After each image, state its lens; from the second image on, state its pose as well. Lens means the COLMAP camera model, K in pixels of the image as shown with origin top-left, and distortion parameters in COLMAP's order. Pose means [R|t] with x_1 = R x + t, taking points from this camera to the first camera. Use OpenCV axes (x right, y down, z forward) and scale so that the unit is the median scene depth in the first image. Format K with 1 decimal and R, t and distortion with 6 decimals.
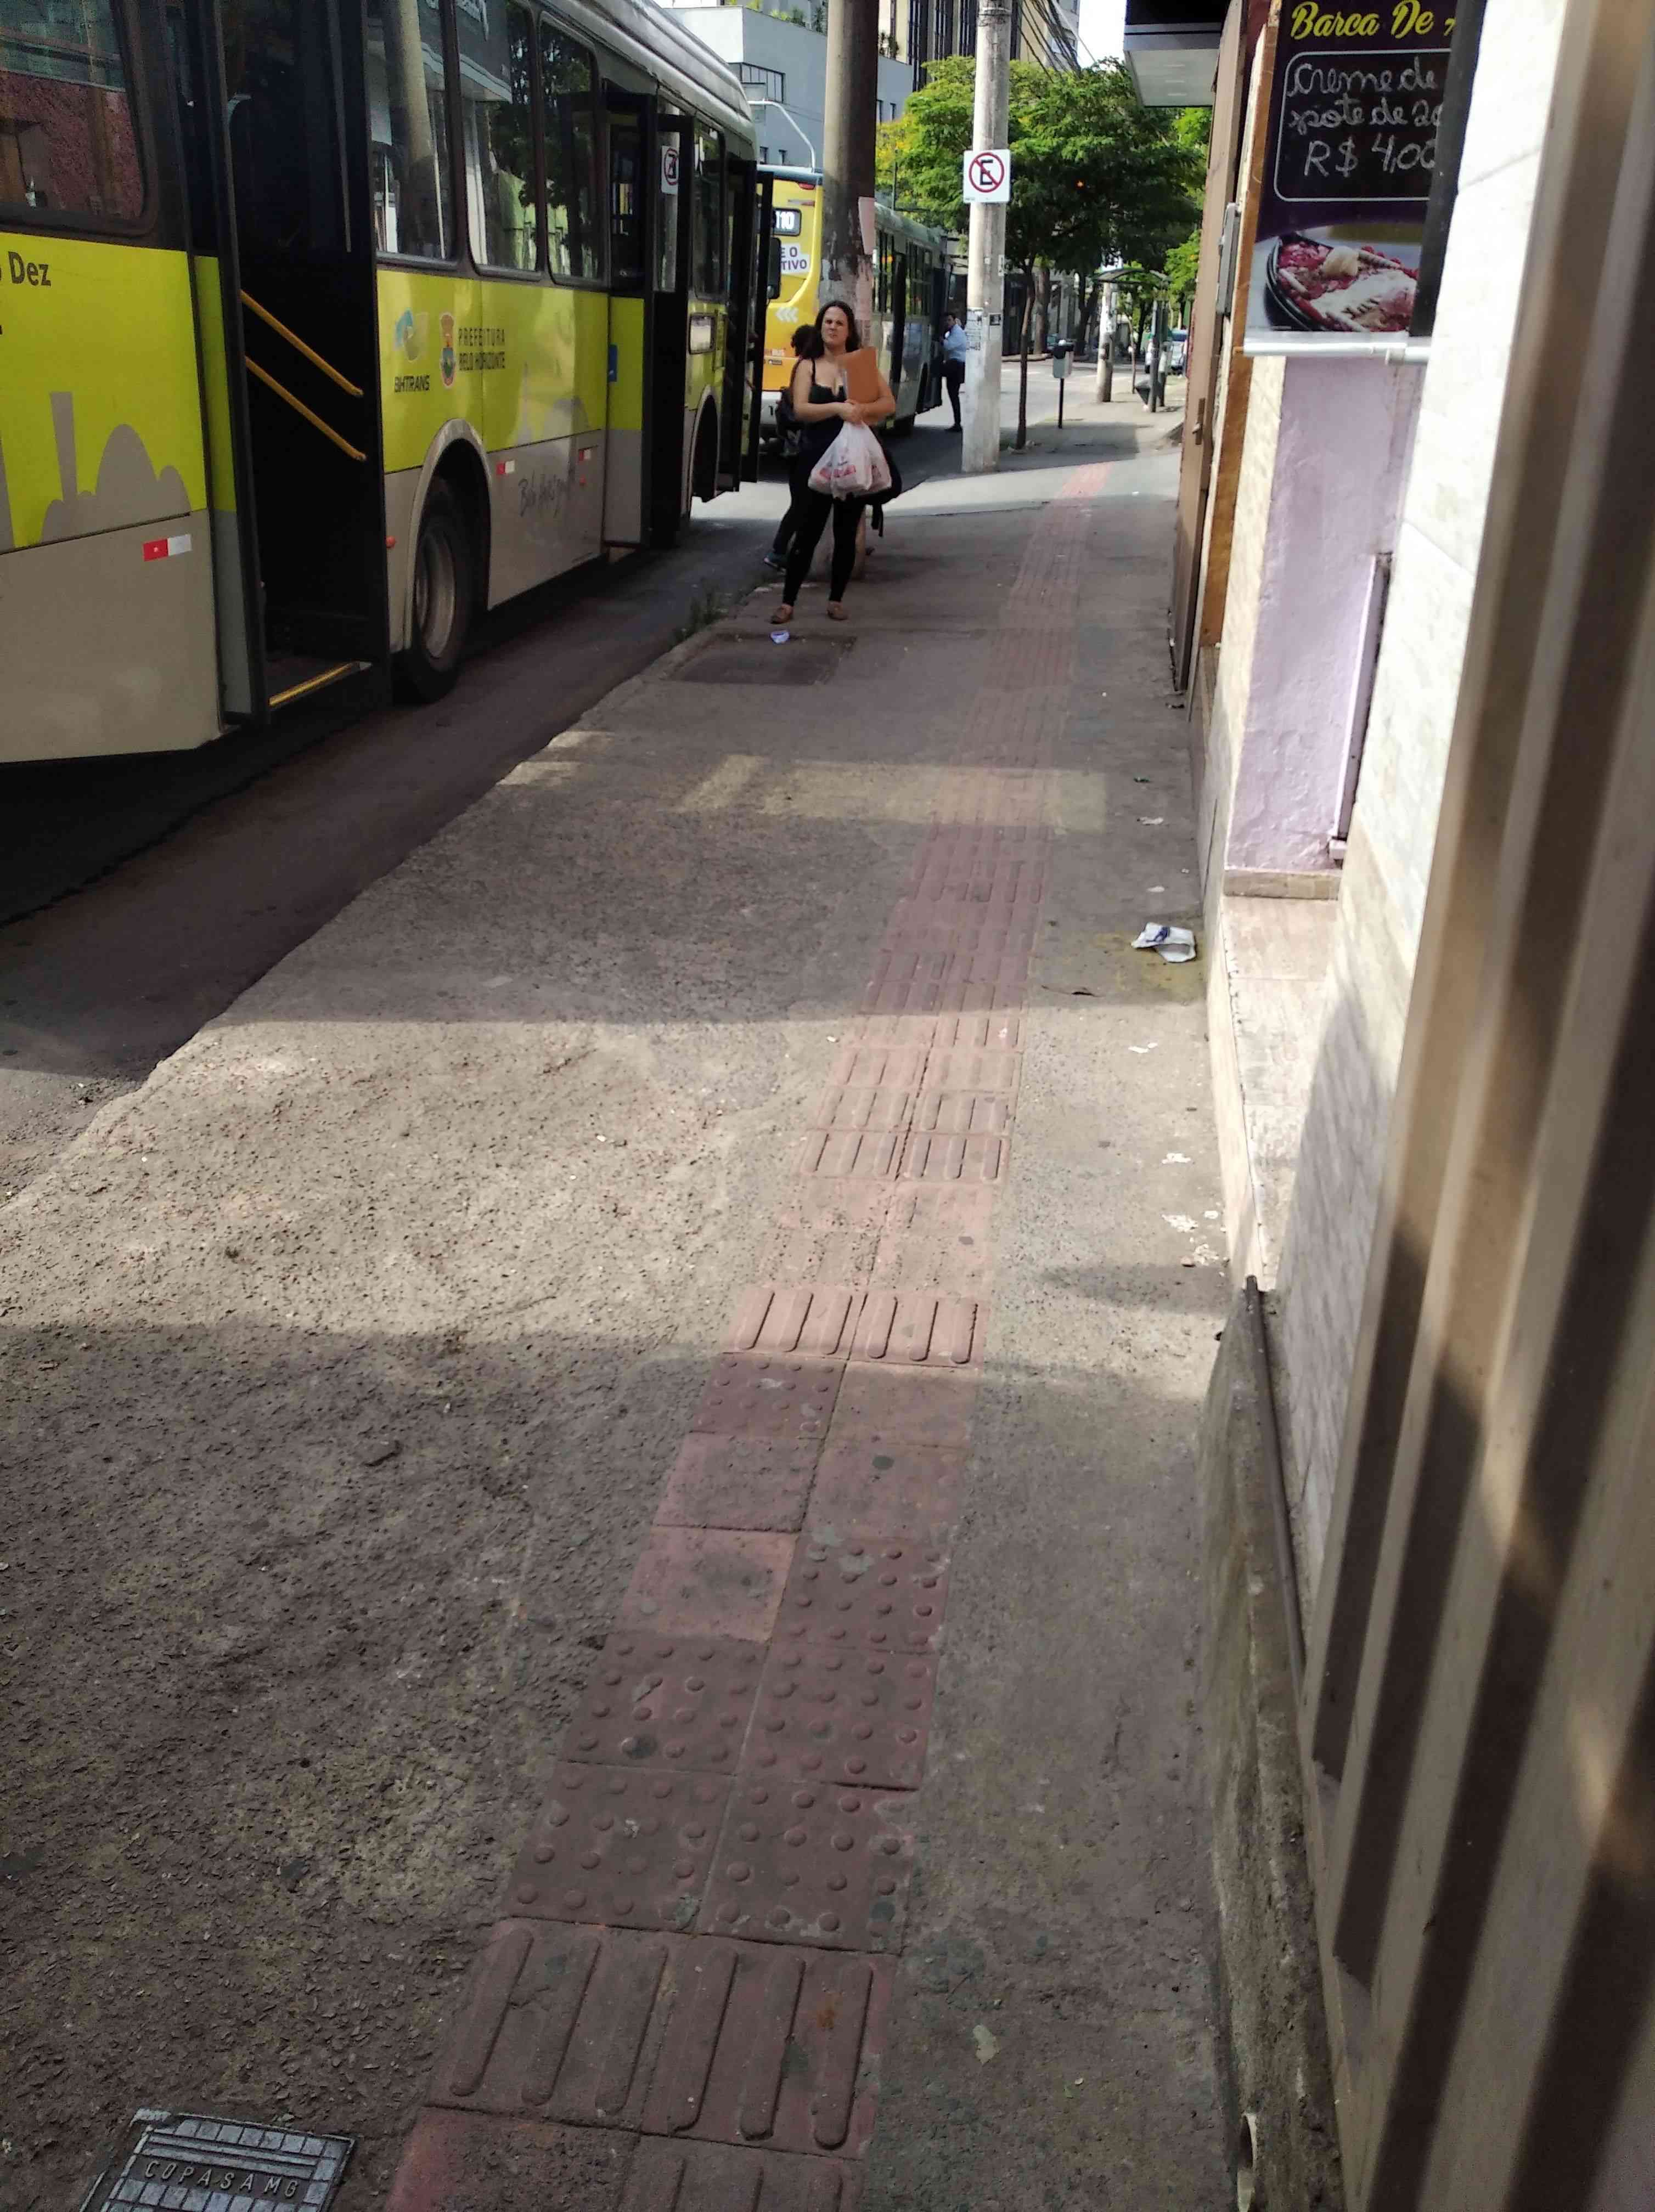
lens RADIAL K [[1763.8, 0, 827.5], [0, 1763.8, 1106.0], [0, 0, 1]] dist [0.052758, -0.124959]
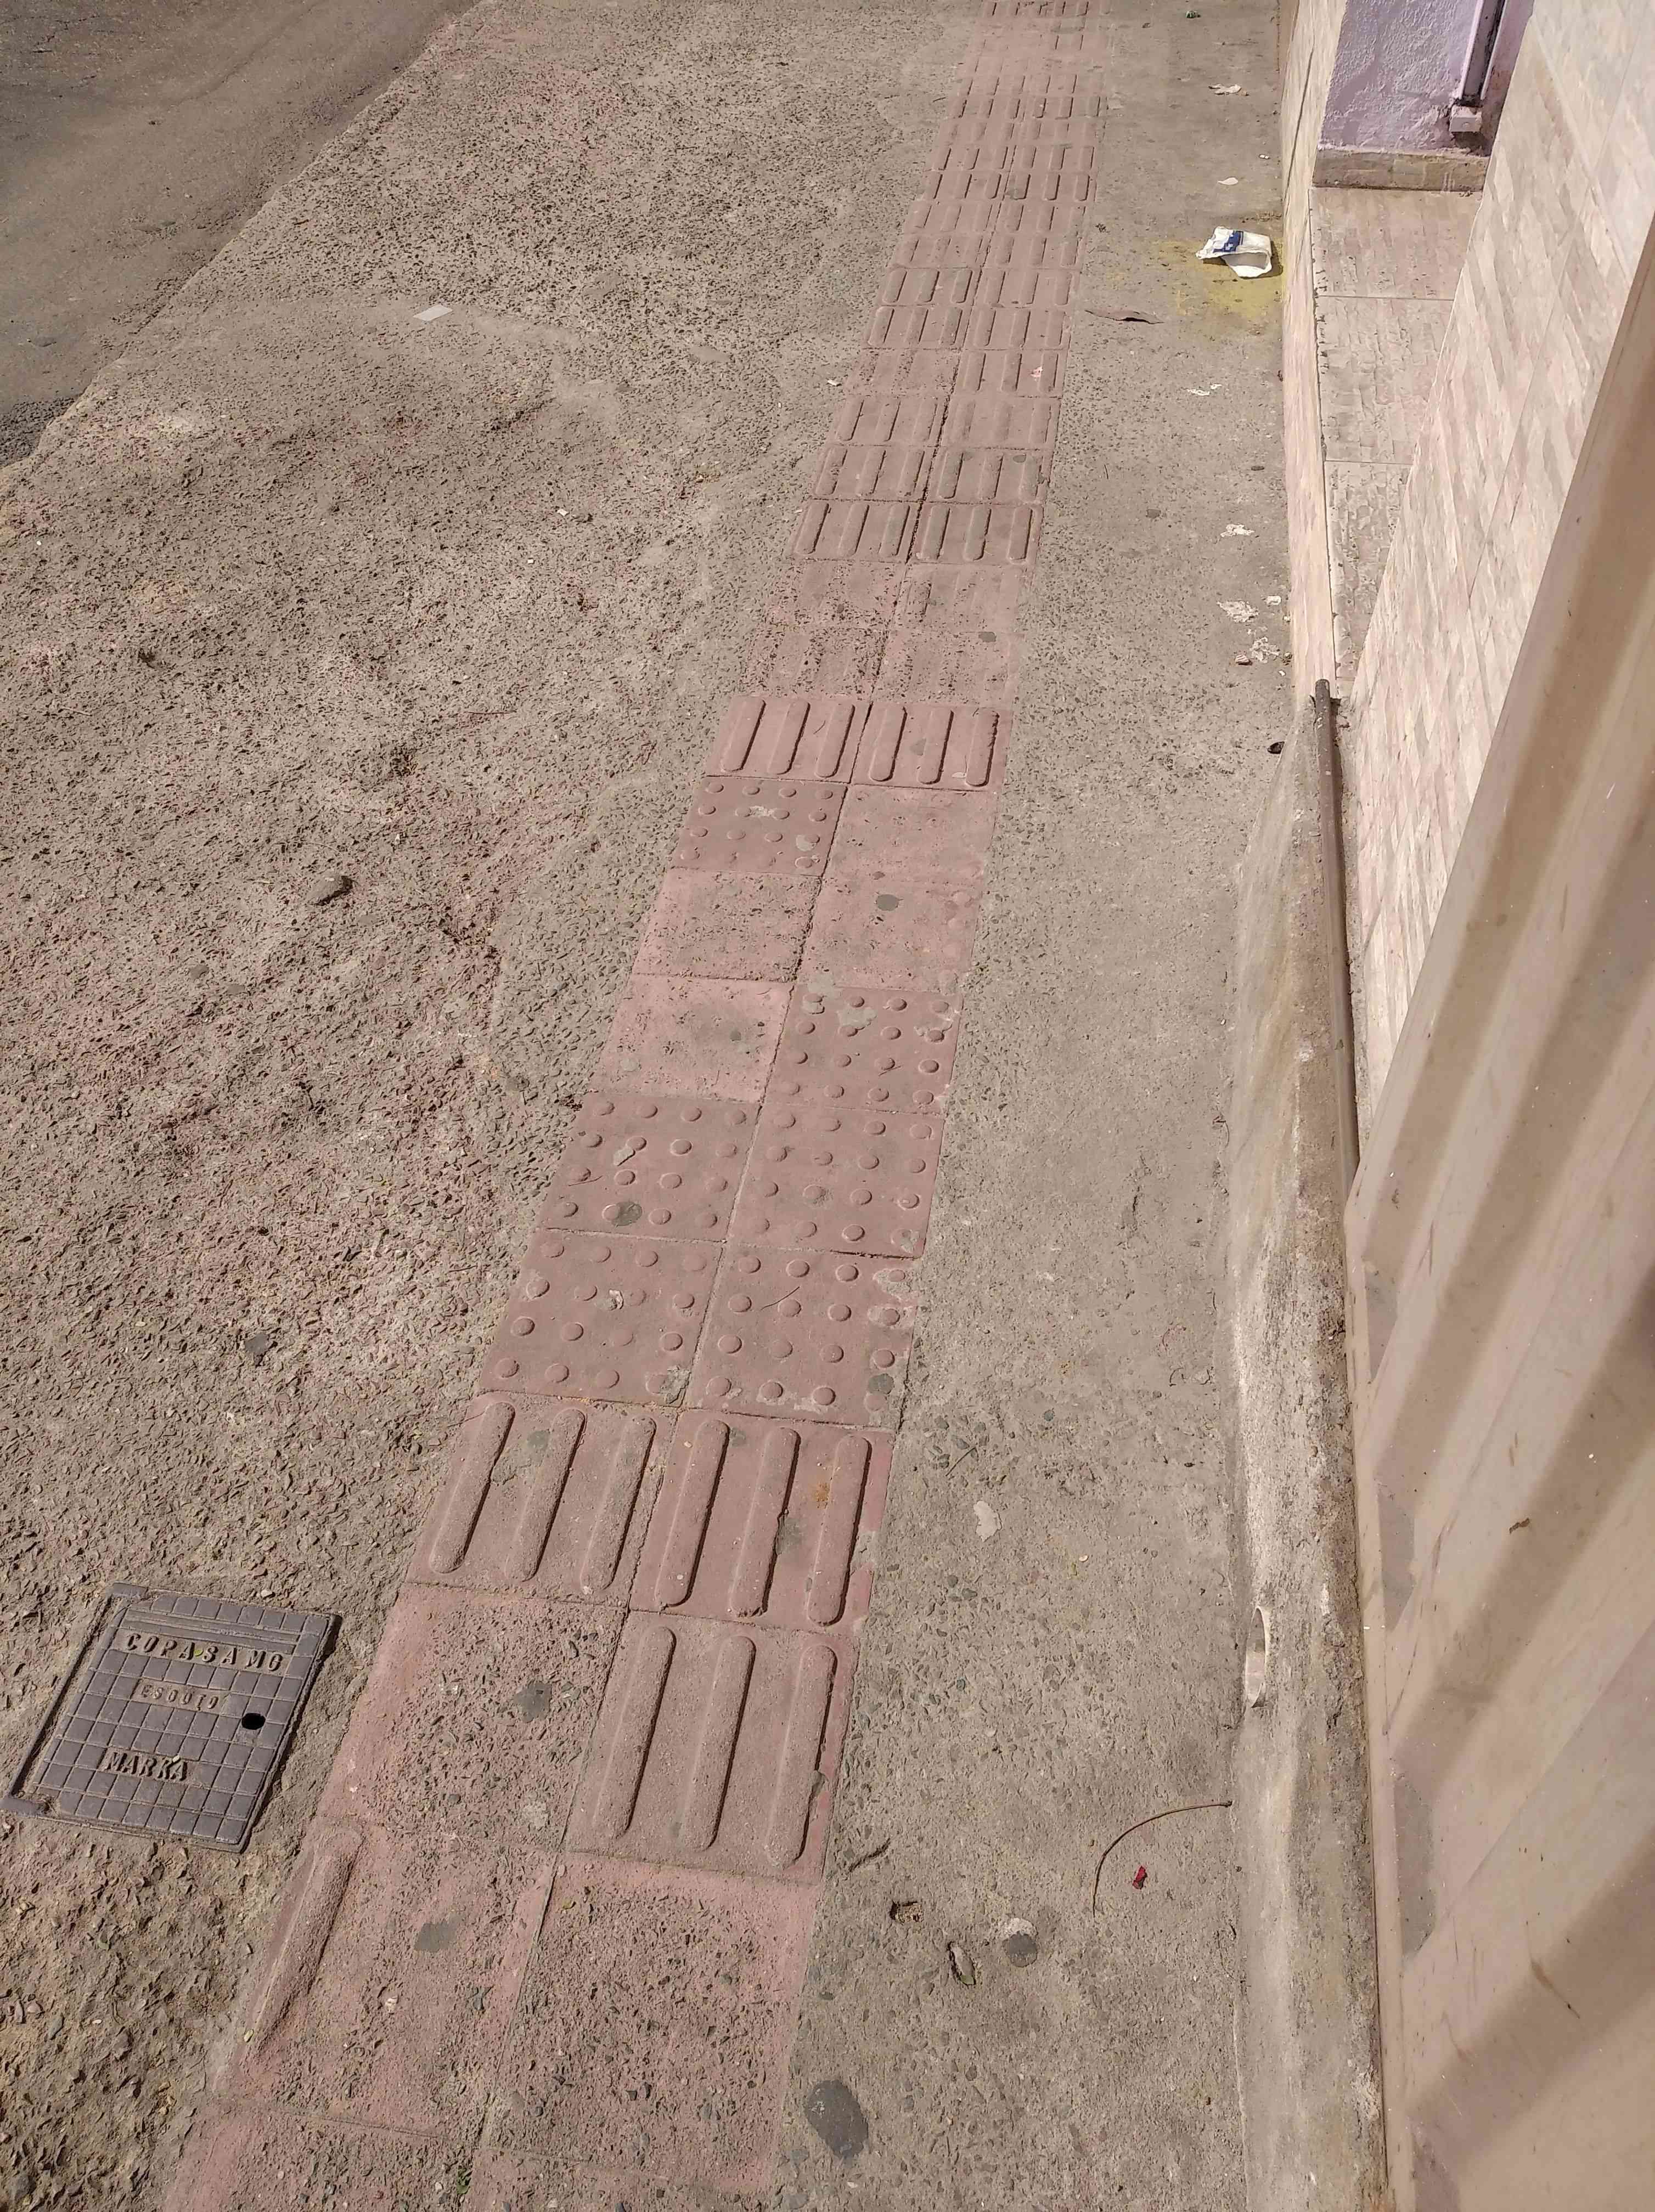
lens RADIAL K [[1772.2, 0, 824.3], [0, 1772.2, 1151.2], [0, 0, 1]] dist [0.079311, -0.176927]
pose [[0.999914, -0.005689, -0.011784, 0.009866], [0.009534, 0.933551, 0.358319, -0.002194], [0.008962, -0.358400, 0.933525, 0.121440]]
